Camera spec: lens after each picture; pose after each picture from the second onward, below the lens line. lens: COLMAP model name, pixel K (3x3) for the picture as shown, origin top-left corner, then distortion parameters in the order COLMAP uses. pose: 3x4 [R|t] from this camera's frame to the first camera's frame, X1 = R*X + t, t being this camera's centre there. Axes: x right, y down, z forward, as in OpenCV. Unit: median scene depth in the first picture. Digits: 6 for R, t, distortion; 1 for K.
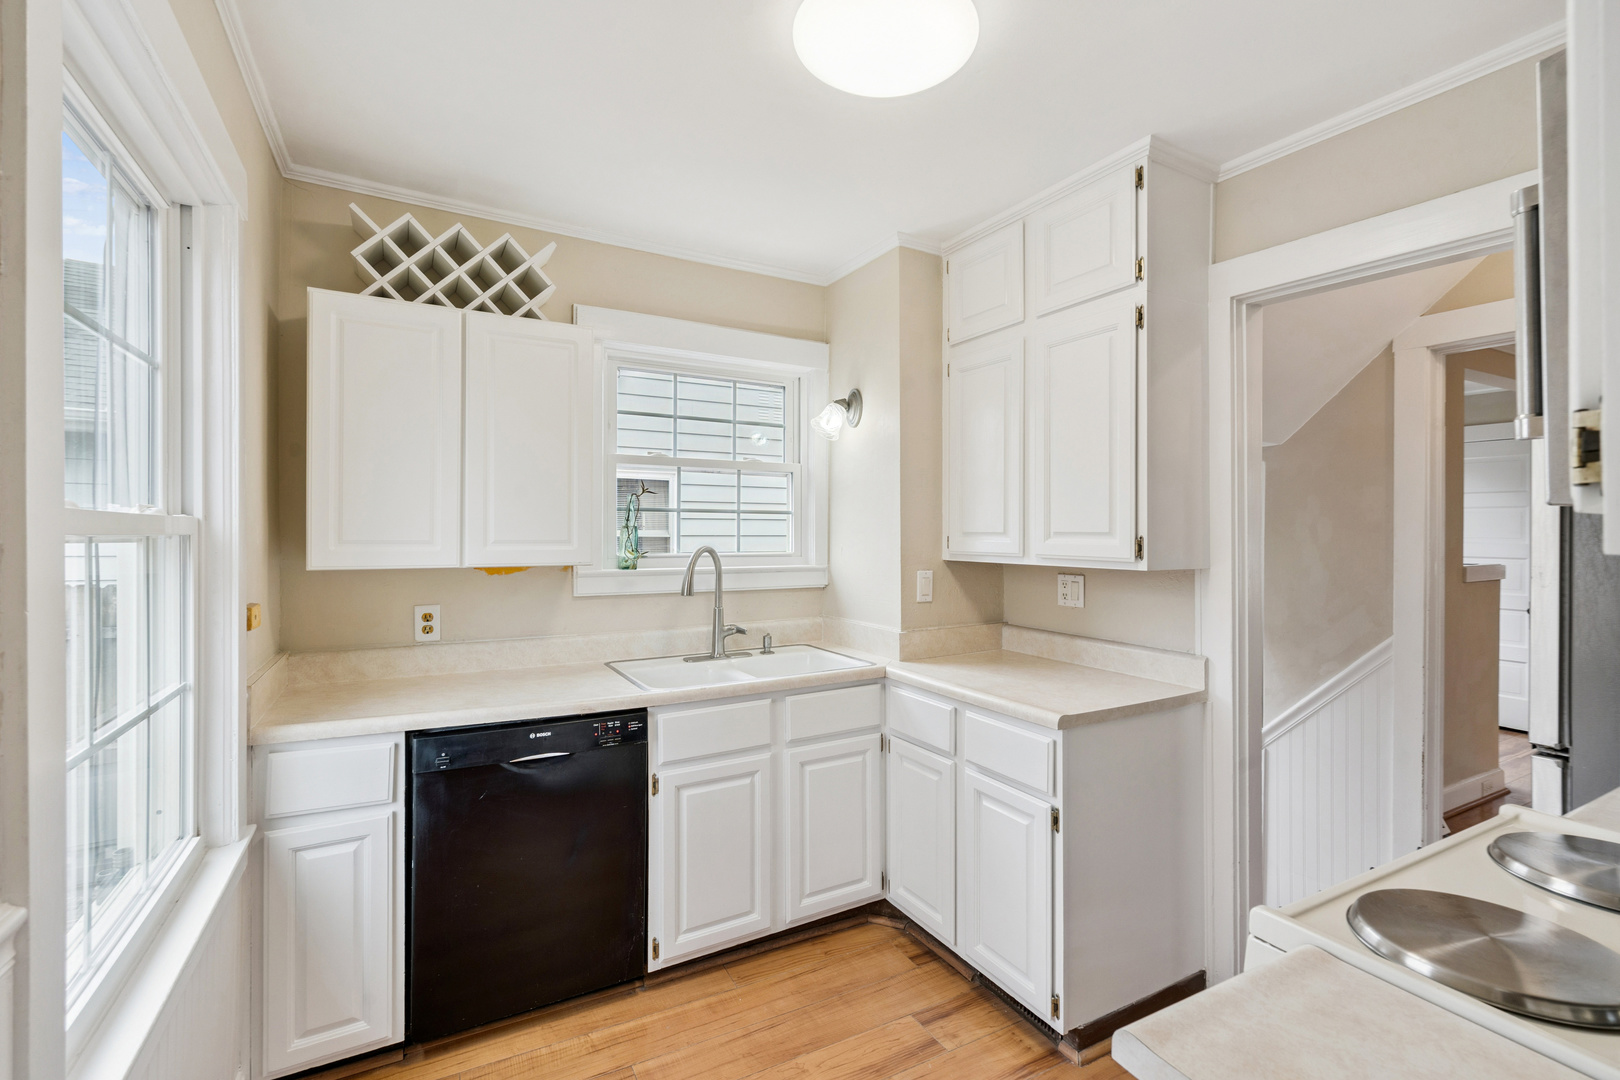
lens RADIAL K [[734.2, 0, 813.9], [0, 734.2, 541.9], [0, 0, 1]] dist [-0.001755, 0.000937]
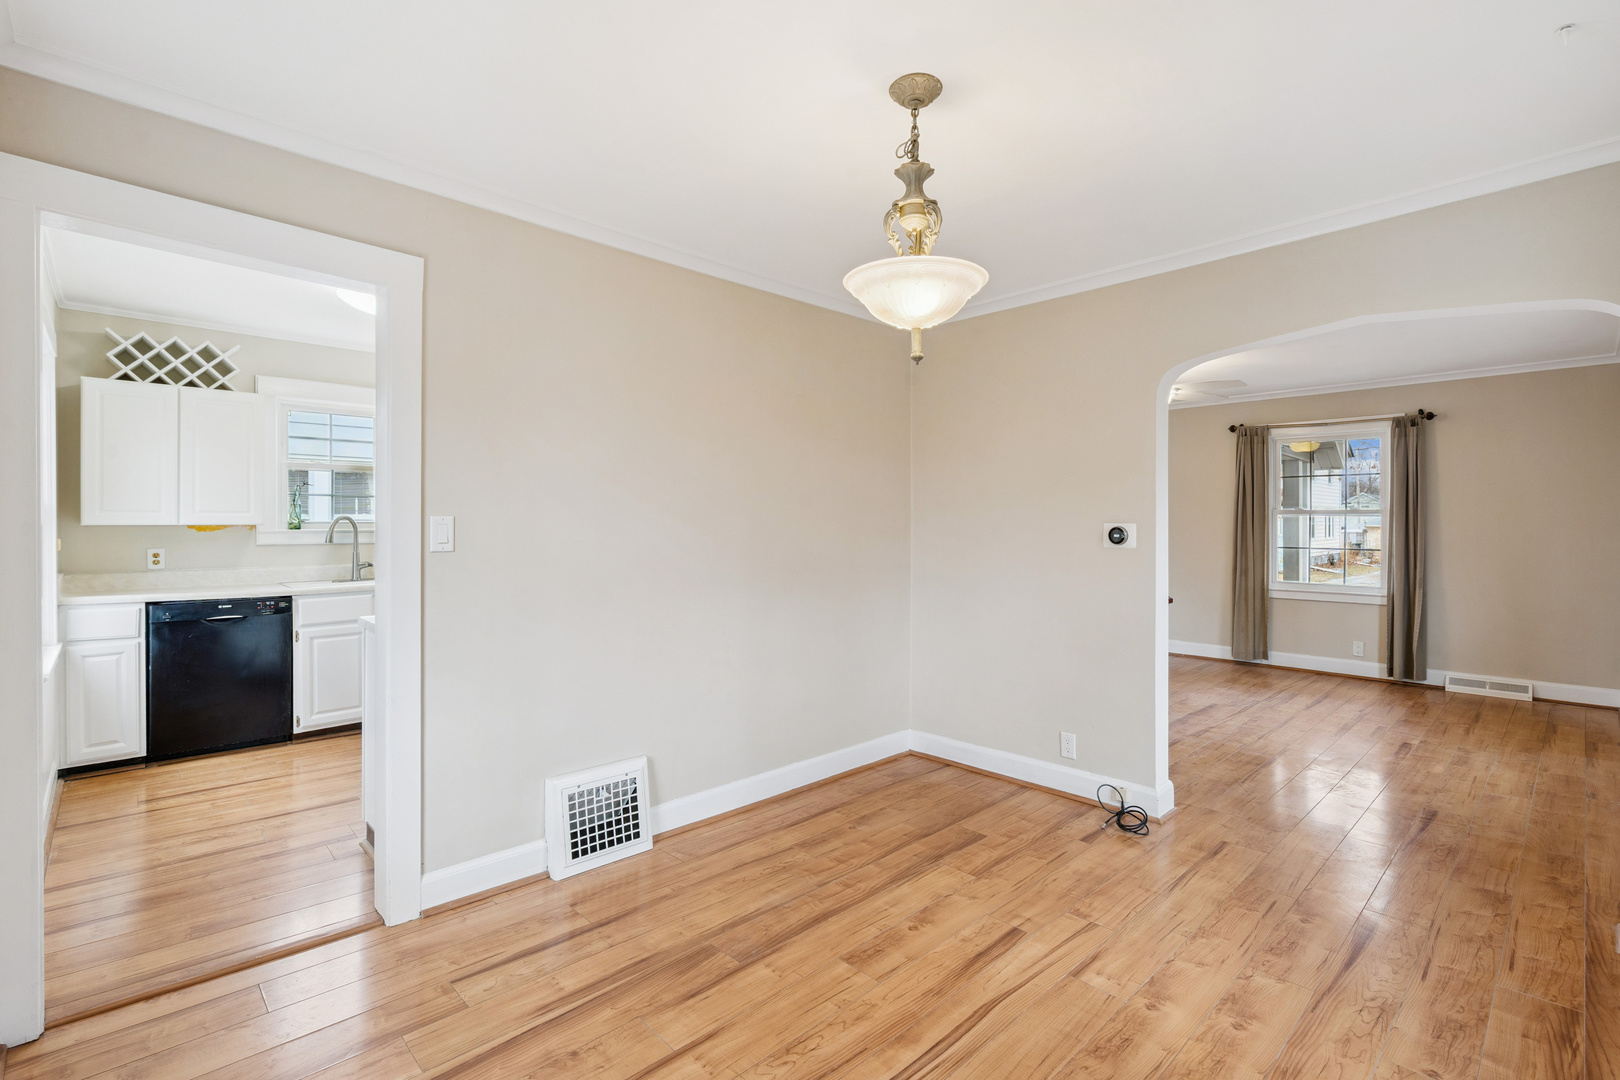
lens RADIAL K [[734.2, 0, 815.3], [0, 734.2, 531.6], [0, 0, 1]] dist [-0.001755, 0.000937]
pose [[0.966644, -0.002122, 0.256116, 0.618053], [0.000467, 0.999979, 0.006522, 0.040244], [-0.256124, -0.006184, 0.966624, -1.239379]]
